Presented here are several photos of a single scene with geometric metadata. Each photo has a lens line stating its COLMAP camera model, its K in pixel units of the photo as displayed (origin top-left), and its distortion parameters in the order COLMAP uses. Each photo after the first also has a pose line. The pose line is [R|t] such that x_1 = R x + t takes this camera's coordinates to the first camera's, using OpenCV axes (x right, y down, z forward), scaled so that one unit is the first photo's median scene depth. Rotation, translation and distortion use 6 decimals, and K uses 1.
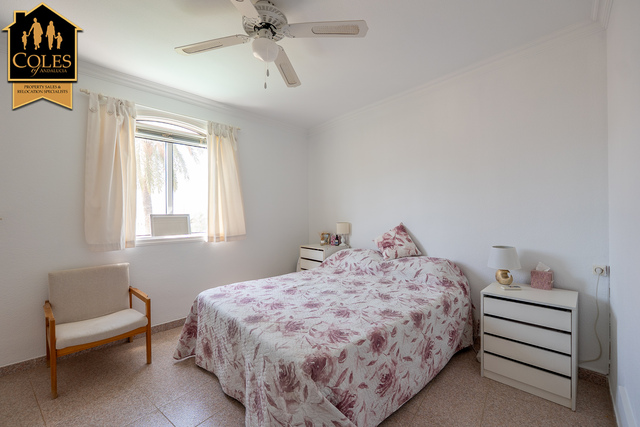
lens RADIAL K [[265.6, 0, 317.5], [0, 265.6, 215.9], [0, 0, 1]] dist [-0.012921, 0.000528]
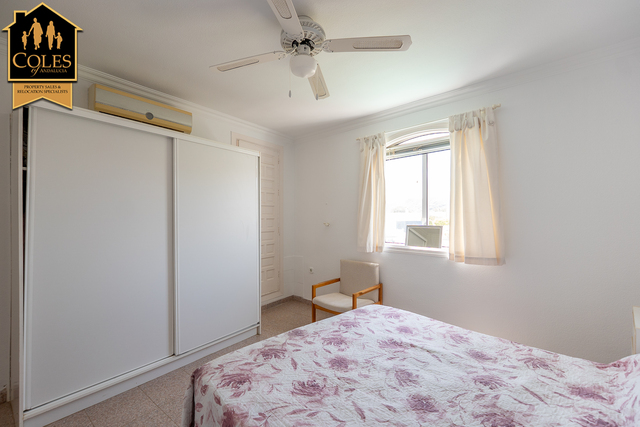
lens RADIAL K [[265.6, 0, 317.5], [0, 265.6, 215.9], [0, 0, 1]] dist [-0.012921, 0.000528]
pose [[0.021059, 0.002319, -0.999776, 0.562246], [-0.010233, 0.999945, 0.002104, -0.052318], [0.999726, 0.010187, 0.021082, 0.740787]]
